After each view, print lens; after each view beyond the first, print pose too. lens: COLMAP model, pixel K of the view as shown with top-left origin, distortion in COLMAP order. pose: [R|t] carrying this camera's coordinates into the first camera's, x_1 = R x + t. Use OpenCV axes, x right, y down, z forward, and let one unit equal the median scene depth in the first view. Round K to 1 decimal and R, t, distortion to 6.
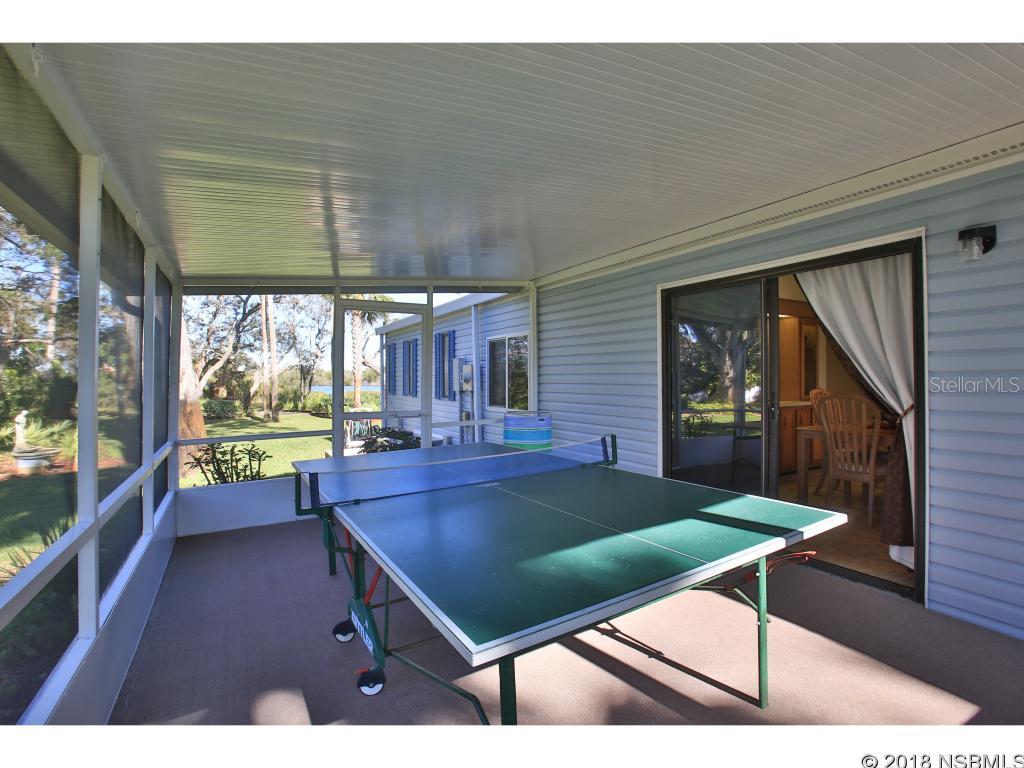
lens RADIAL K [[500.8, 0, 504.3], [0, 500.8, 379.7], [0, 0, 1]] dist [-0.071902, 0.030679]
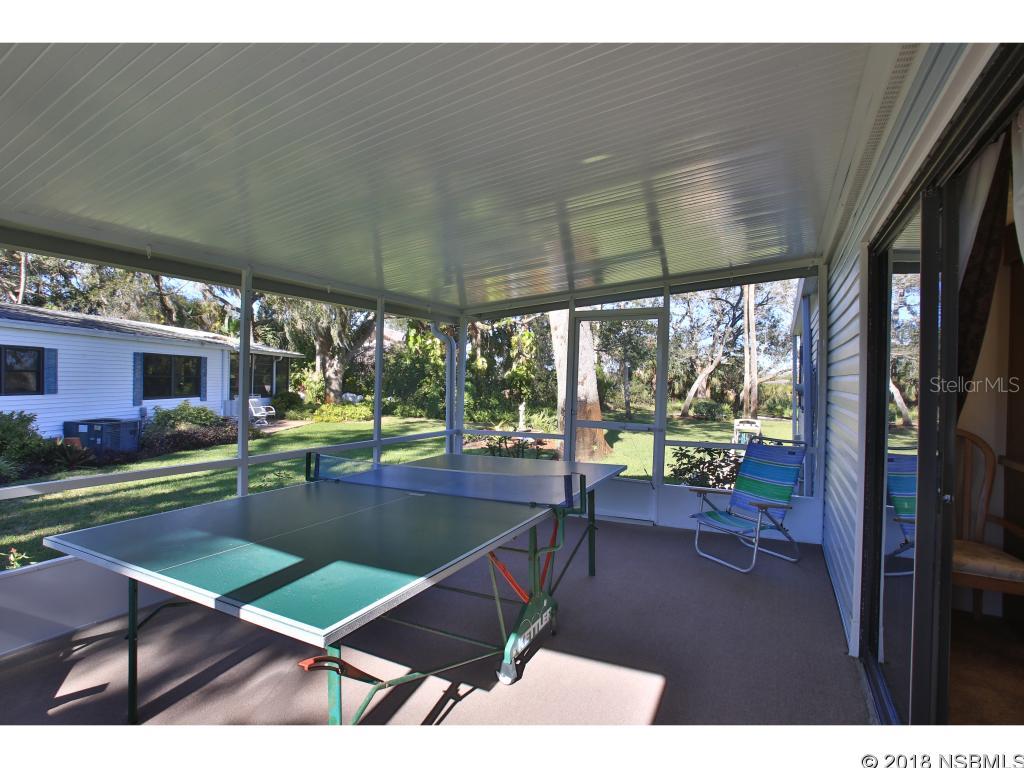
lens RADIAL K [[500.8, 0, 504.3], [0, 500.8, 379.7], [0, 0, 1]] dist [-0.071902, 0.030679]
pose [[0.515486, 0.017912, -0.856711, 0.543623], [-0.023143, 0.999708, 0.006976, -0.023883], [0.856585, 0.016231, 0.515750, 0.349136]]
